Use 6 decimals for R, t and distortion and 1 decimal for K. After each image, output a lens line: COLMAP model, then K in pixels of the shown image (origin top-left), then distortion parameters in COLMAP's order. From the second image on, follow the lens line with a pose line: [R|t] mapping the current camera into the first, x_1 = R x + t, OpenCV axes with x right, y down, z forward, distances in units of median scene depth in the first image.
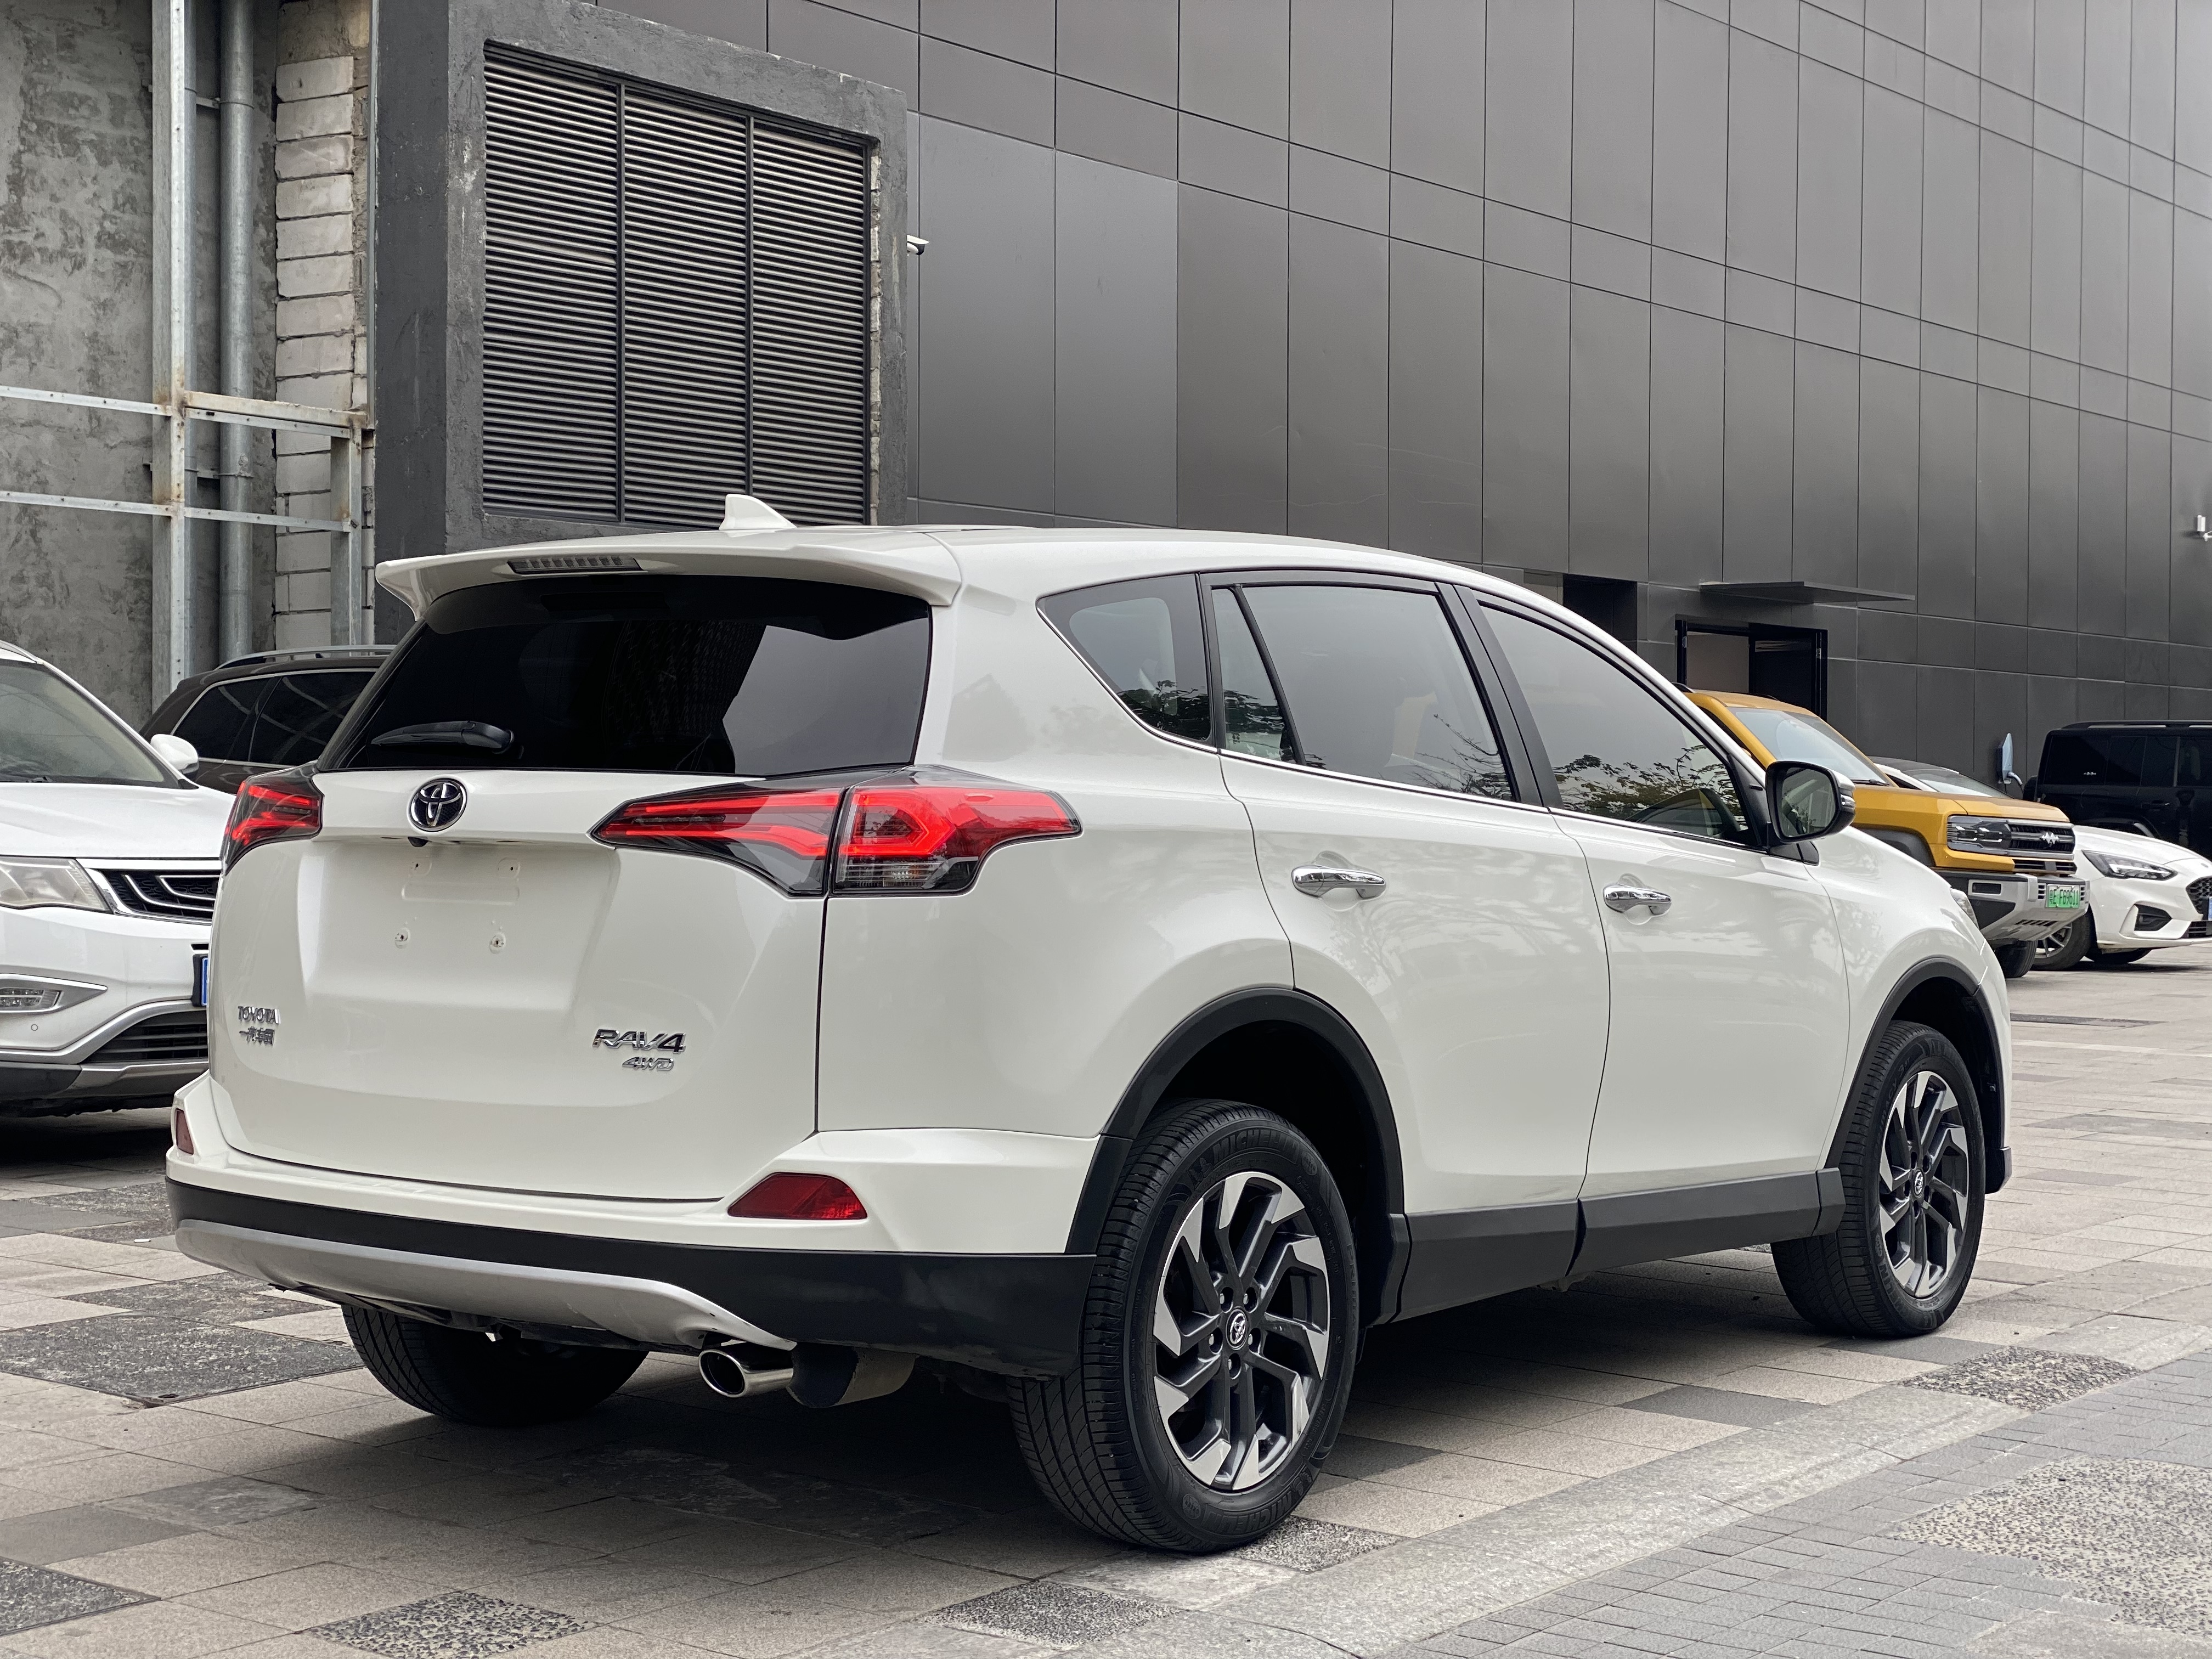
lens RADIAL K [[3284.7, 0, 1113.2], [0, 3284.7, 829.0], [0, 0, 1]] dist [0.146133, -0.242457]
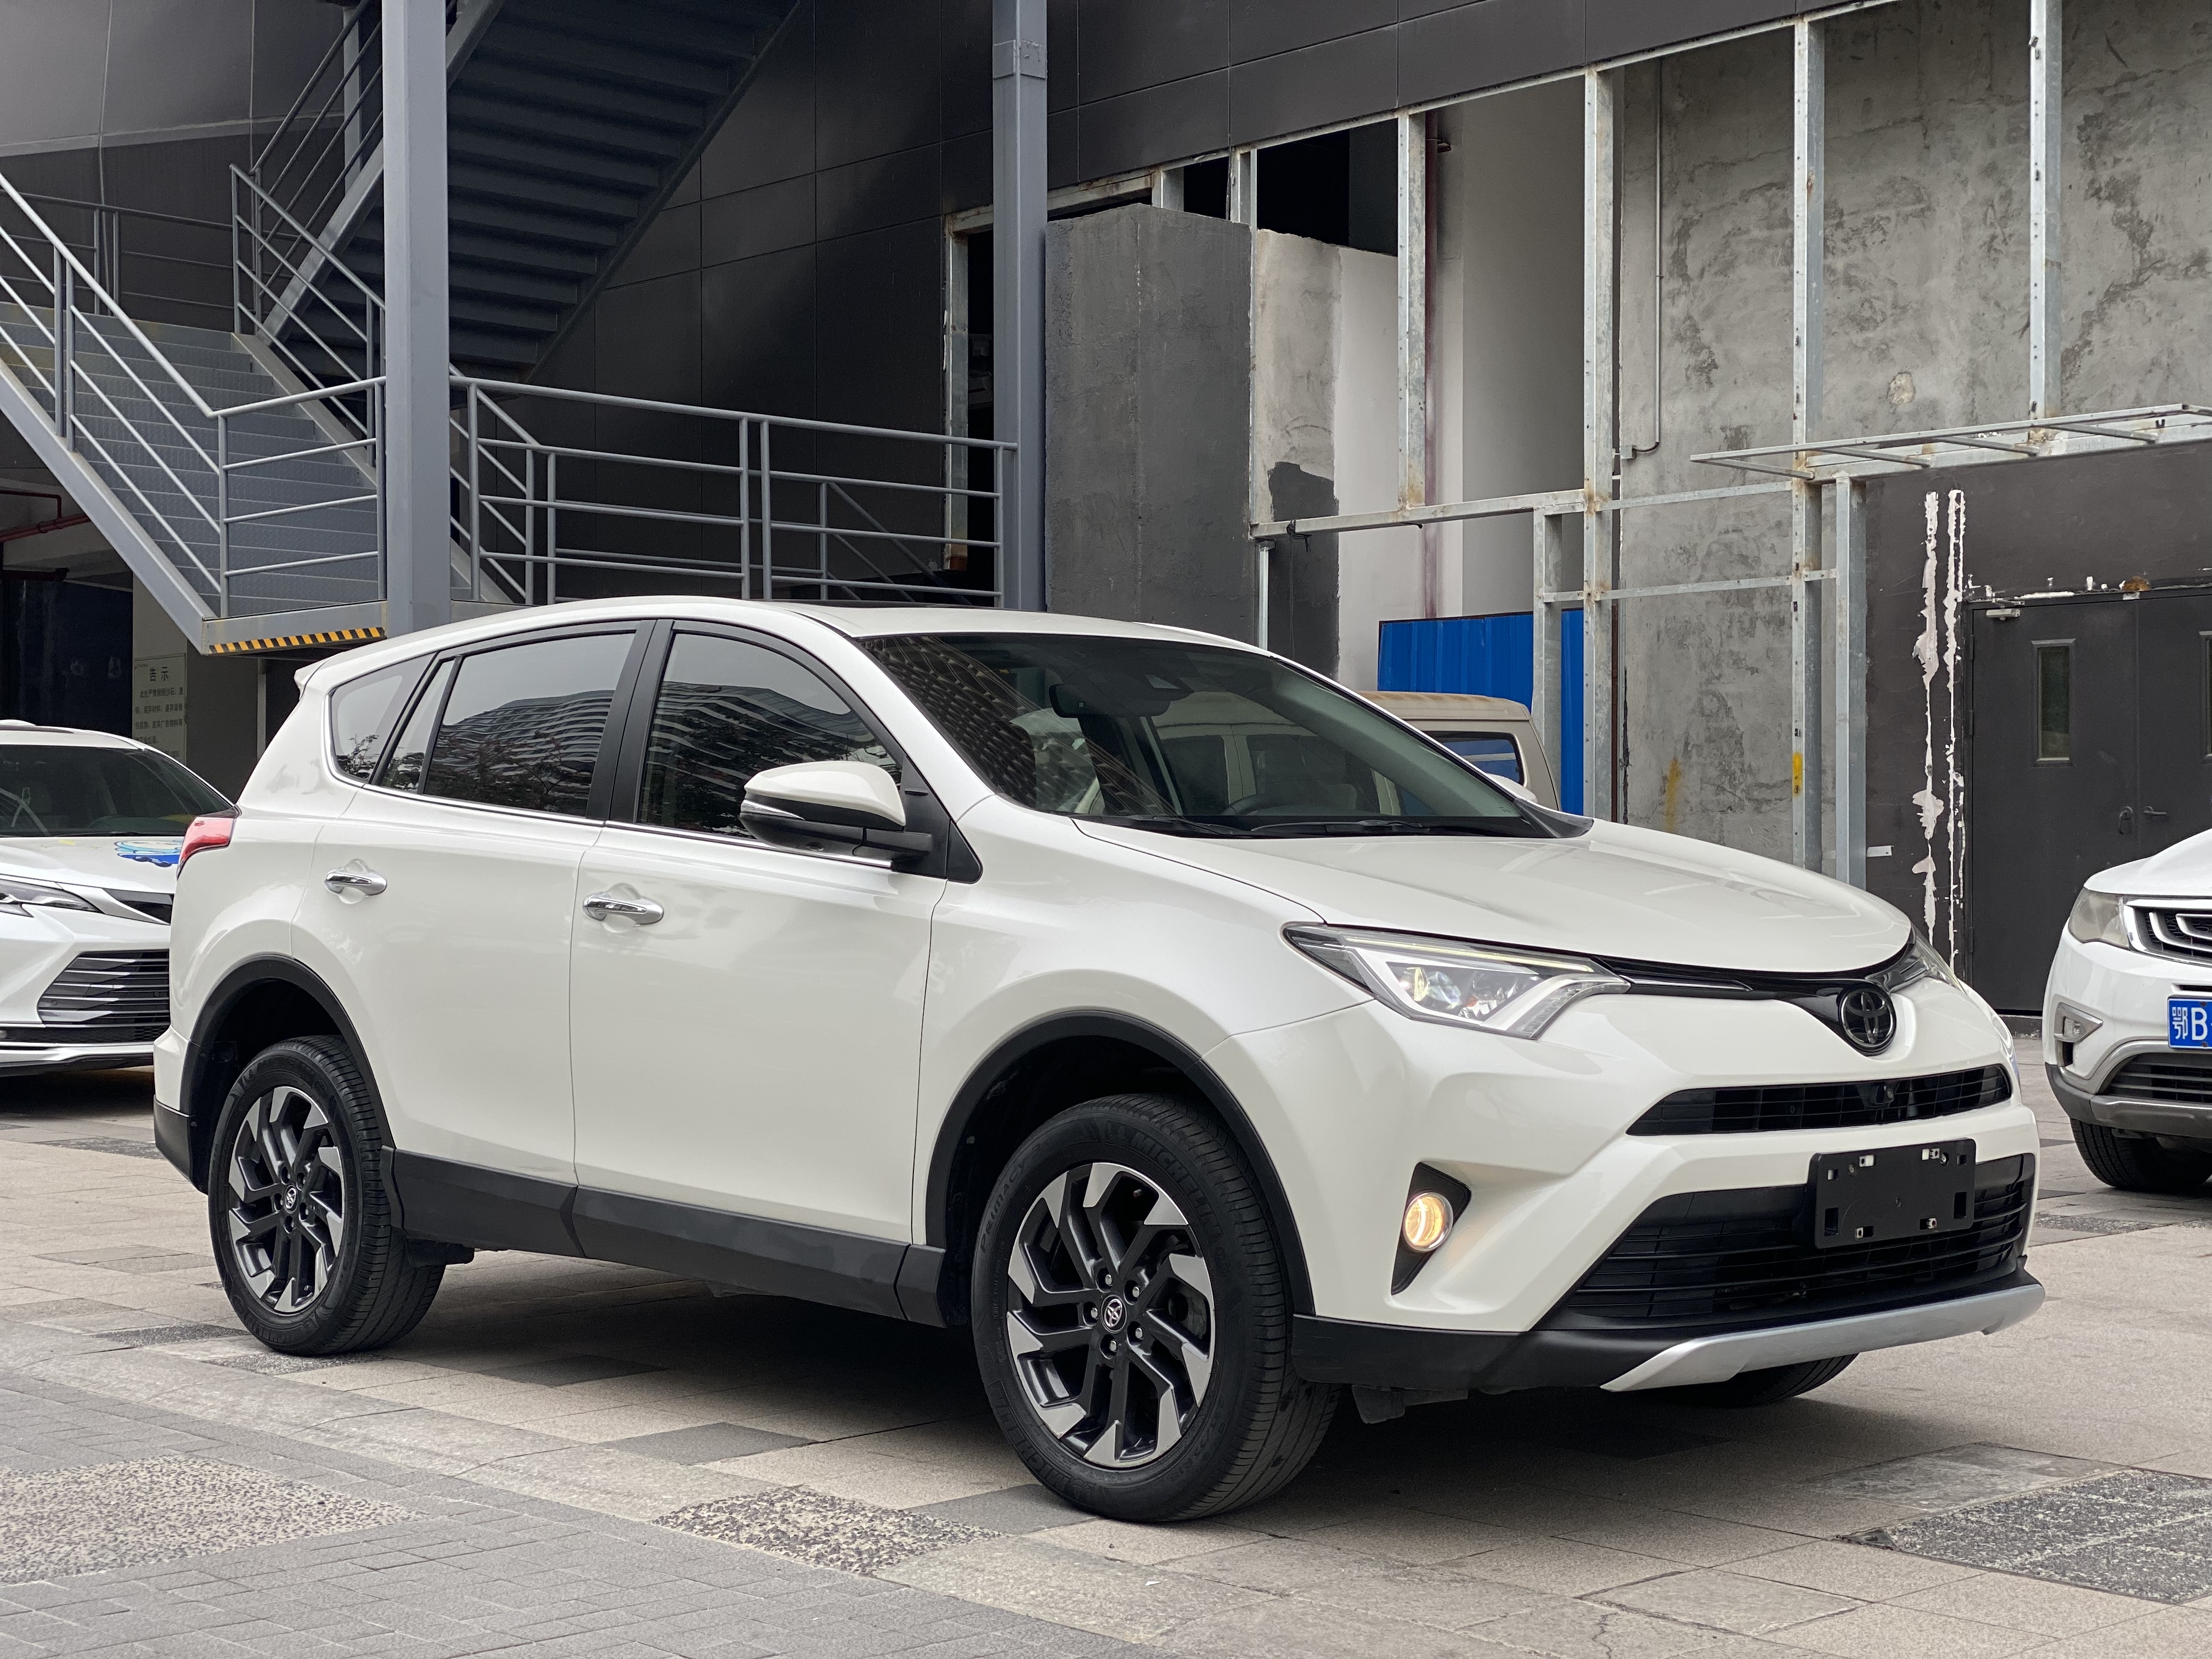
lens RADIAL K [[3284.7, 0, 1113.2], [0, 3284.7, 829.0], [0, 0, 1]] dist [0.146133, -0.242457]
pose [[-0.166229, -0.017750, -0.985927, 0.420819], [-0.008139, 0.999829, -0.016628, 0.004379], [0.986054, 0.005260, -0.166345, 0.482390]]
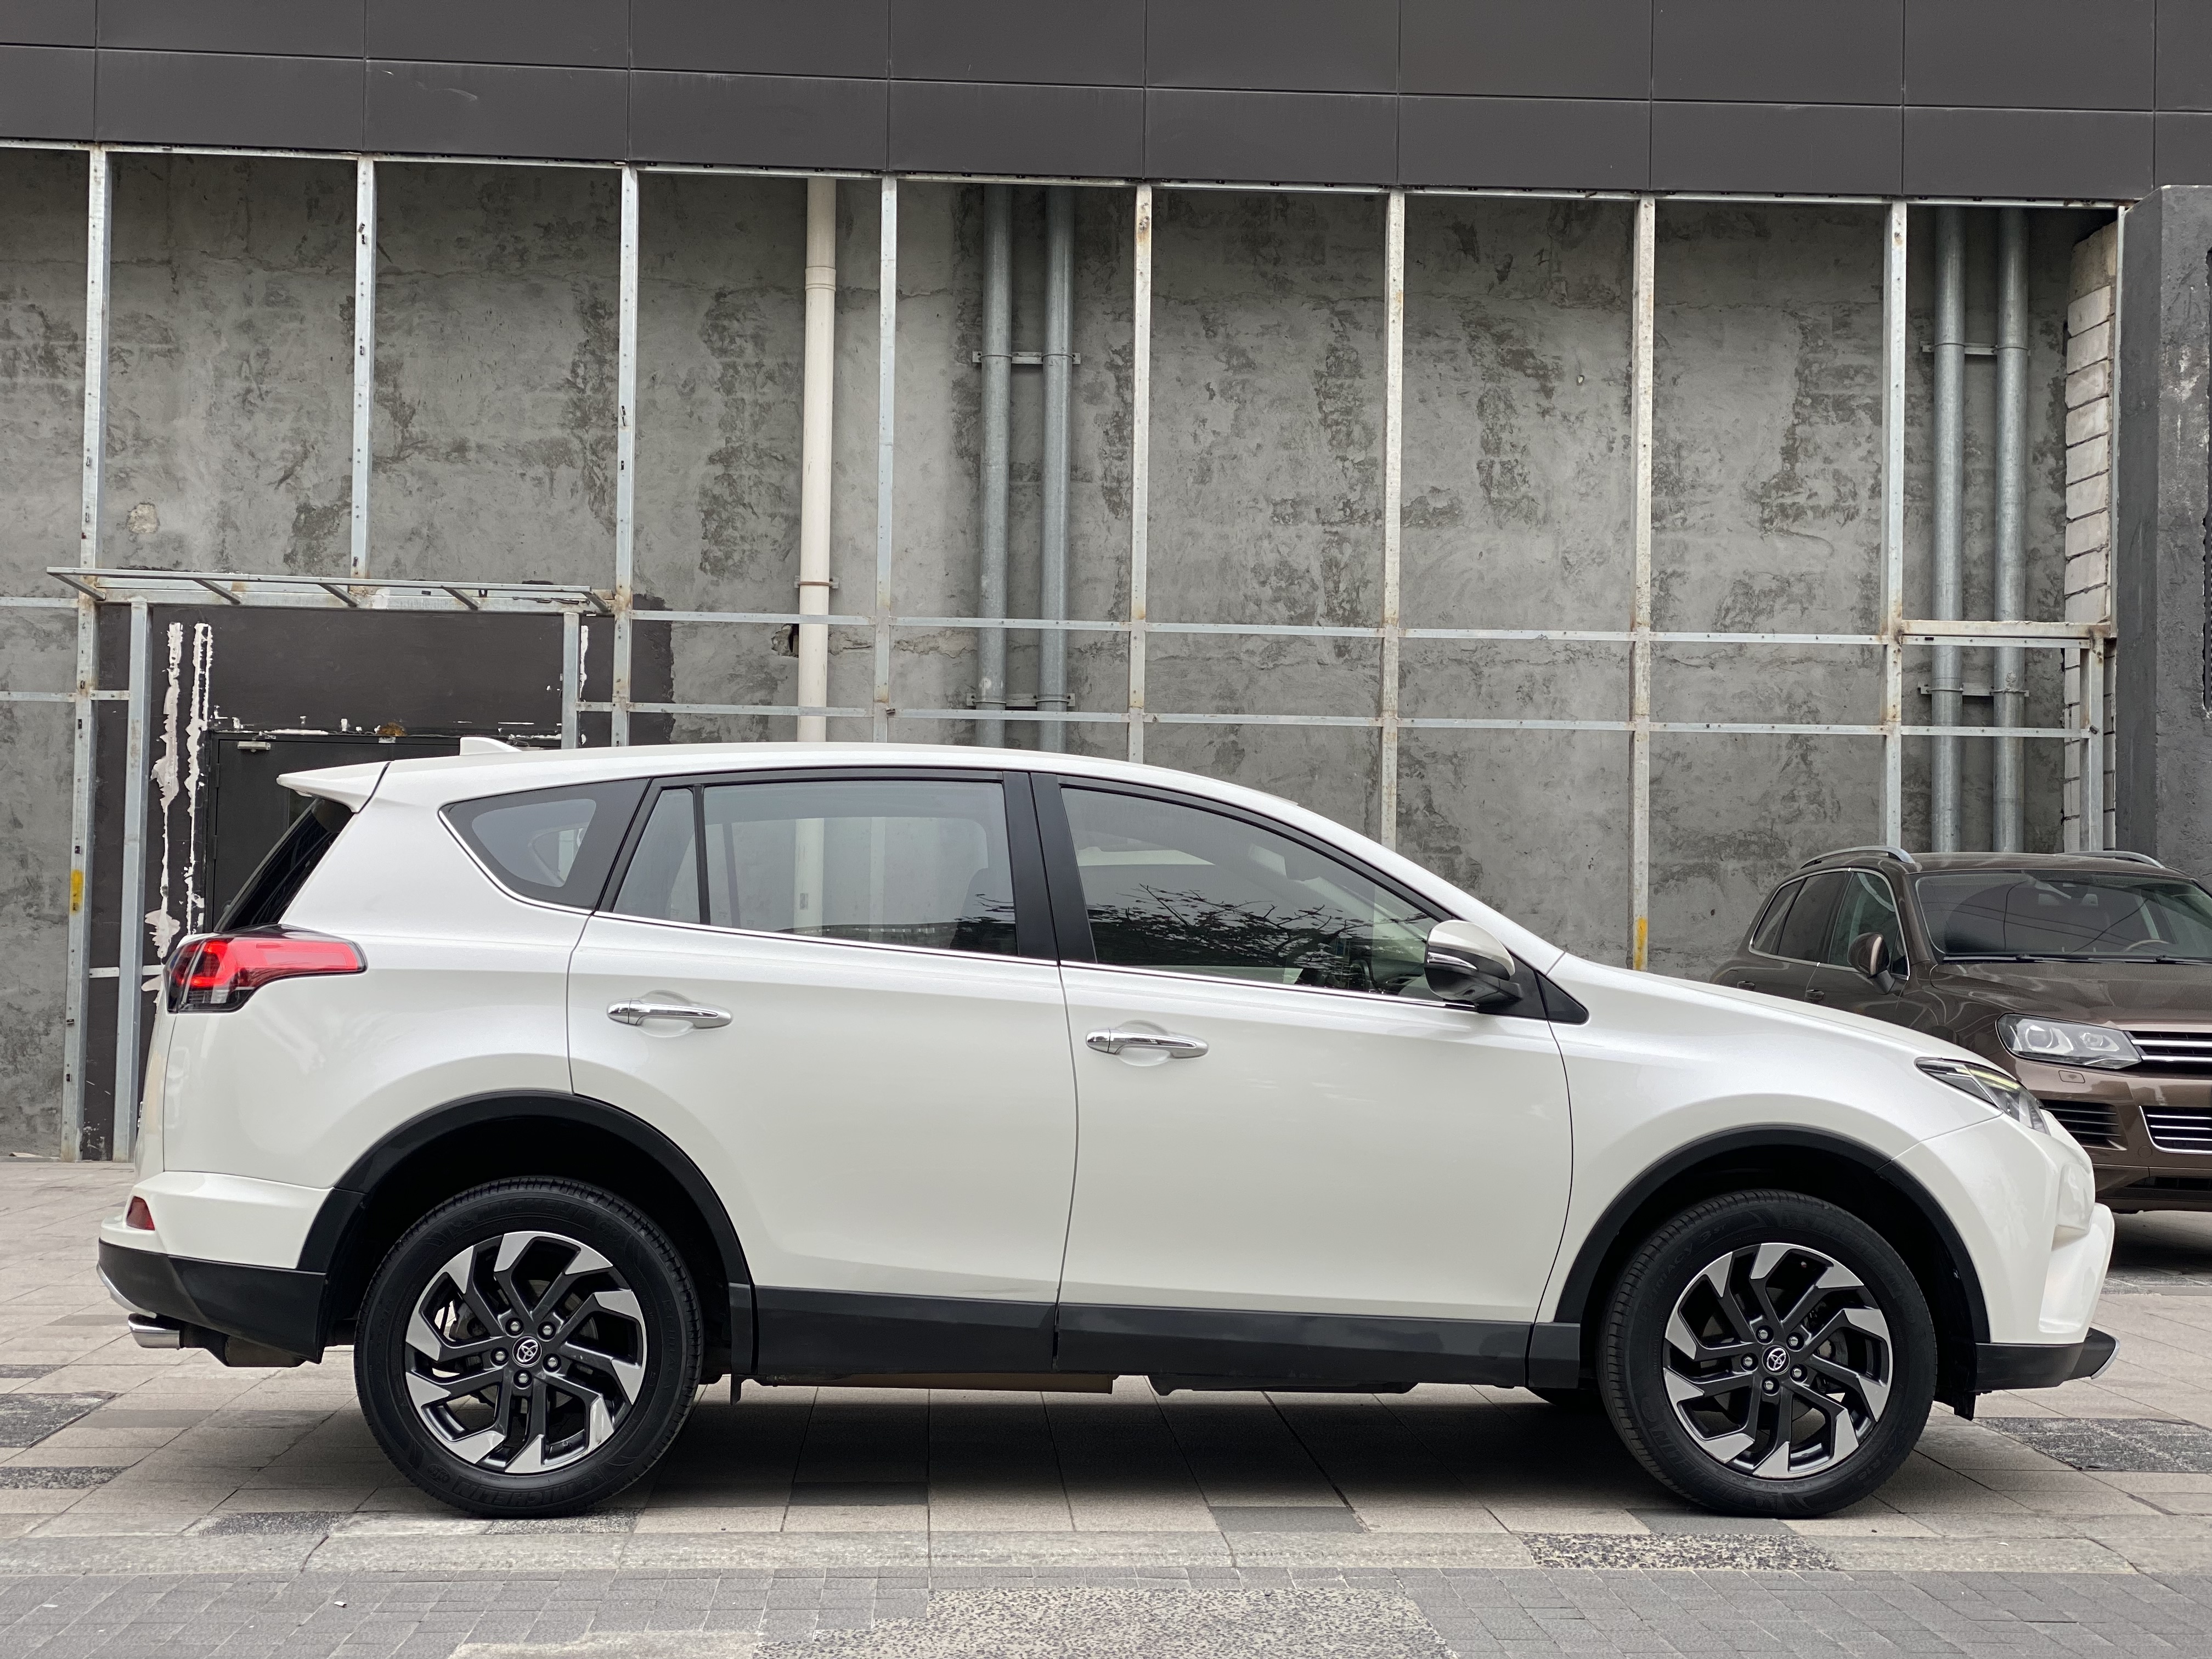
lens RADIAL K [[3284.7, 0, 1113.2], [0, 3284.7, 829.0], [0, 0, 1]] dist [0.146133, -0.242457]
pose [[0.655584, -0.034593, -0.754329, 0.366208], [-0.015369, 0.998132, -0.059131, 0.005401], [0.754966, 0.050359, 0.653828, 0.091099]]
